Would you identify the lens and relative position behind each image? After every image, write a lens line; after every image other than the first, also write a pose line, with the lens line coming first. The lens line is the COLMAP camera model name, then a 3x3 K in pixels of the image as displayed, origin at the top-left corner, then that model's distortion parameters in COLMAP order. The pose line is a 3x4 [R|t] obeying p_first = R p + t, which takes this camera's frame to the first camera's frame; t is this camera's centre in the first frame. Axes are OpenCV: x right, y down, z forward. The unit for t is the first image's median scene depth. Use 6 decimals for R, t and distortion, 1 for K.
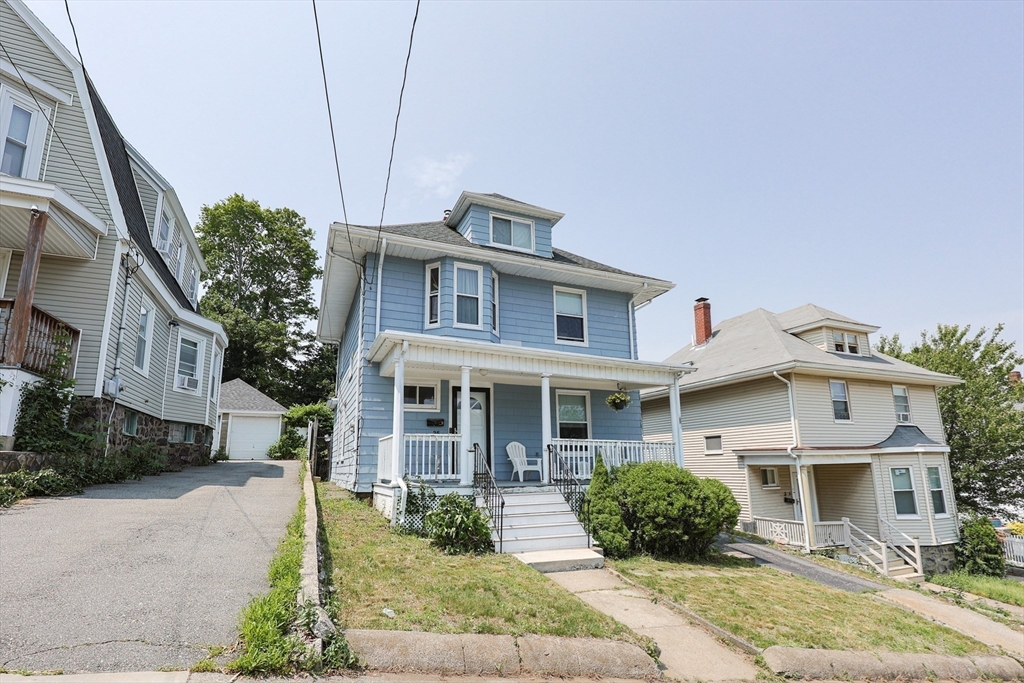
lens RADIAL K [[472.7, 0, 512.1], [0, 472.7, 364.0], [0, 0, 1]] dist [-0.004783, -0.000723]
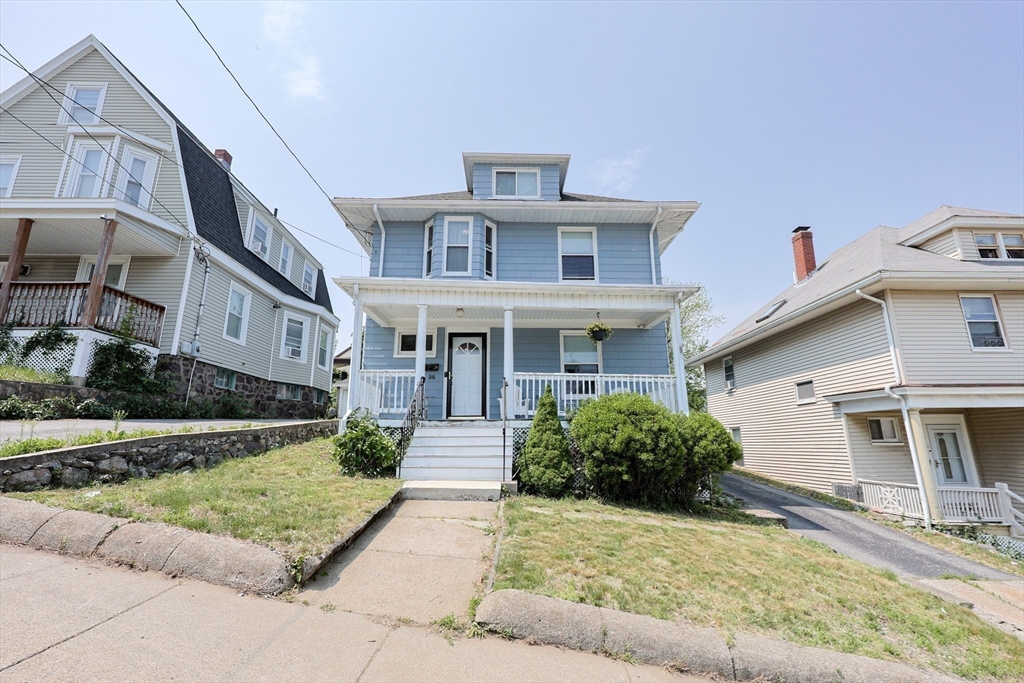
lens RADIAL K [[429.4, 0, 520.0], [0, 429.4, 331.0], [0, 0, 1]] dist [-0.003209, -0.000120]
pose [[0.928141, -0.086116, -0.362131, 0.330650], [0.069803, 0.995878, -0.057919, 0.098716], [0.365626, 0.028479, 0.930326, 0.155191]]
